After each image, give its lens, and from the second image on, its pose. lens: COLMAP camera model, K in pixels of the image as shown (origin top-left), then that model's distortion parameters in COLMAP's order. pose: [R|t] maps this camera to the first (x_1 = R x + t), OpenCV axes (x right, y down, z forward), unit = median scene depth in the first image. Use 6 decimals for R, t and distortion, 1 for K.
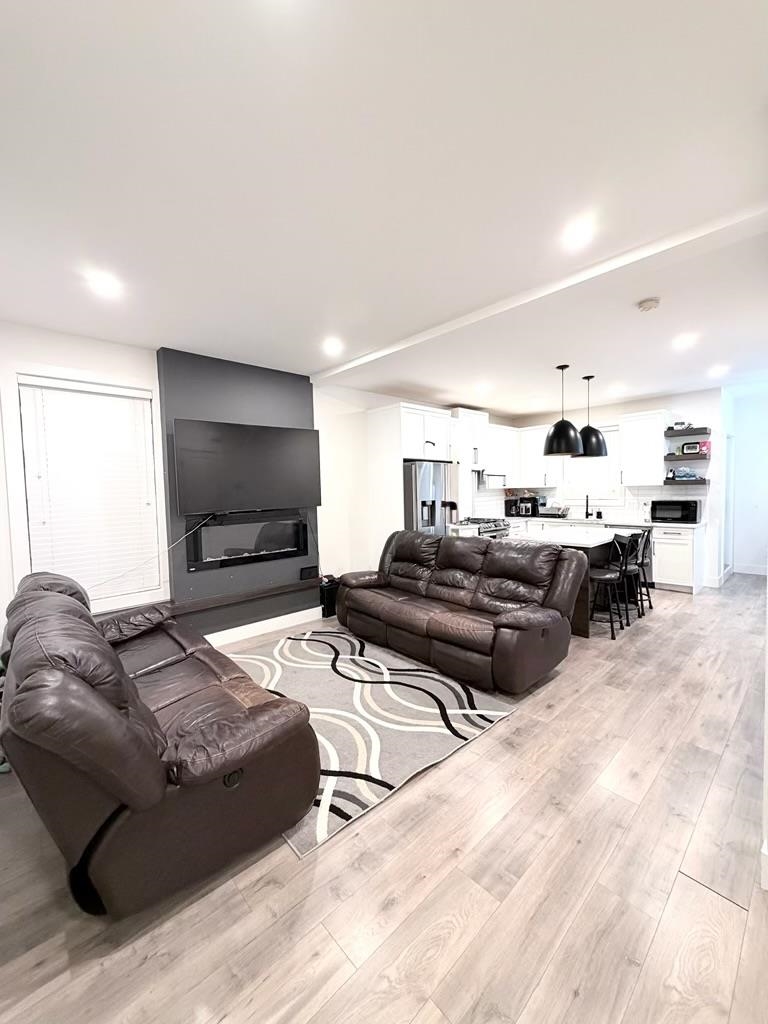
lens RADIAL K [[406.7, 0, 383.6], [0, 406.7, 509.9], [0, 0, 1]] dist [0.000909, 0.000586]
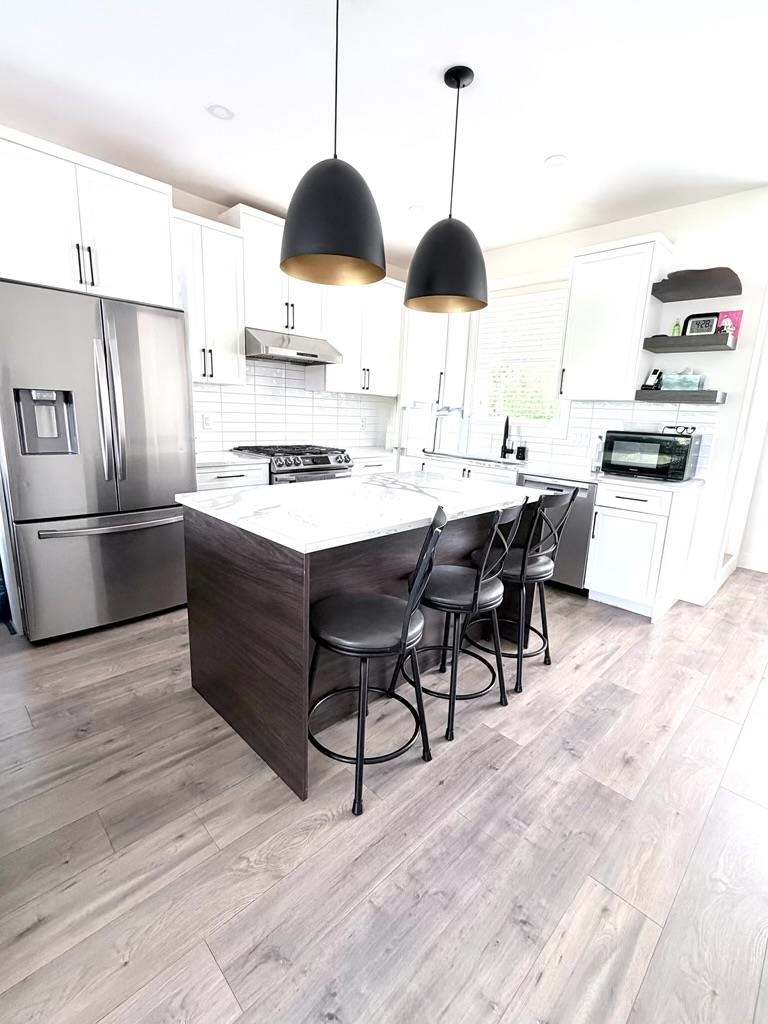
lens RADIAL K [[462.9, 0, 382.4], [0, 462.9, 511.8], [0, 0, 1]] dist [-0.001091, -0.000053]
pose [[0.997215, 0.056595, 0.048565, 0.430998], [-0.063859, 0.984371, 0.164123, 0.000089], [-0.038517, -0.166767, 0.985244, 0.517199]]
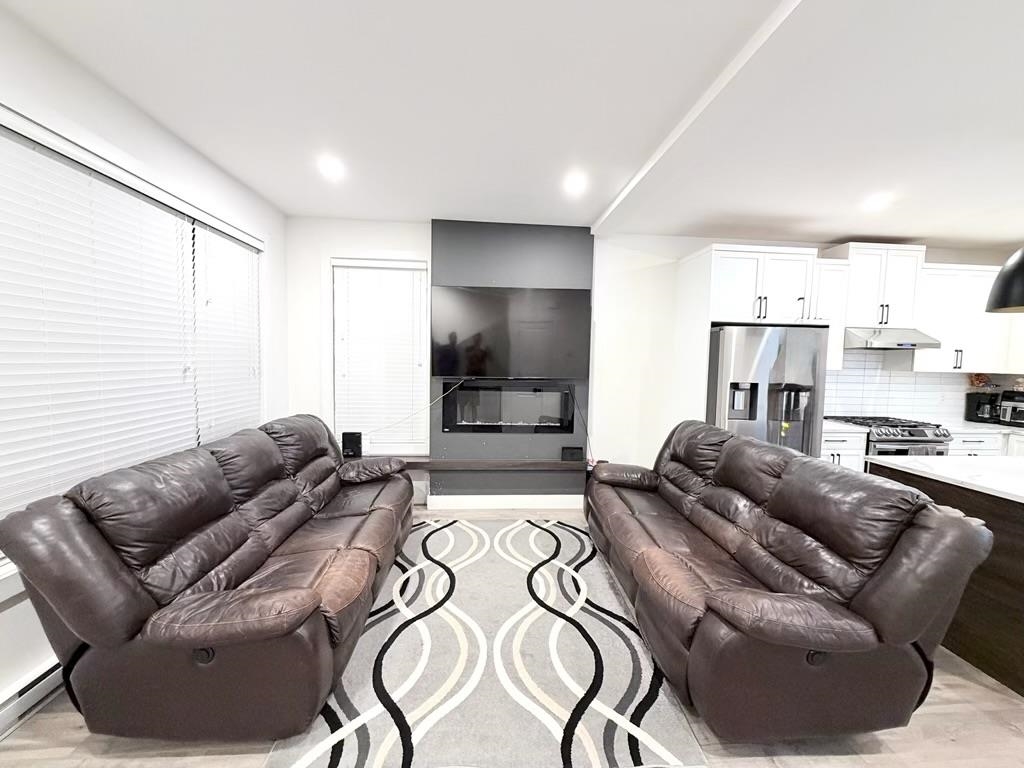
lens RADIAL K [[406.7, 0, 515.5], [0, 406.7, 385.1], [0, 0, 1]] dist [0.000909, 0.000586]
pose [[0.785705, 0.082436, -0.613084, 0.229550], [-0.072369, 0.996525, 0.041249, -0.018900], [0.614354, 0.011958, 0.788940, 0.216547]]
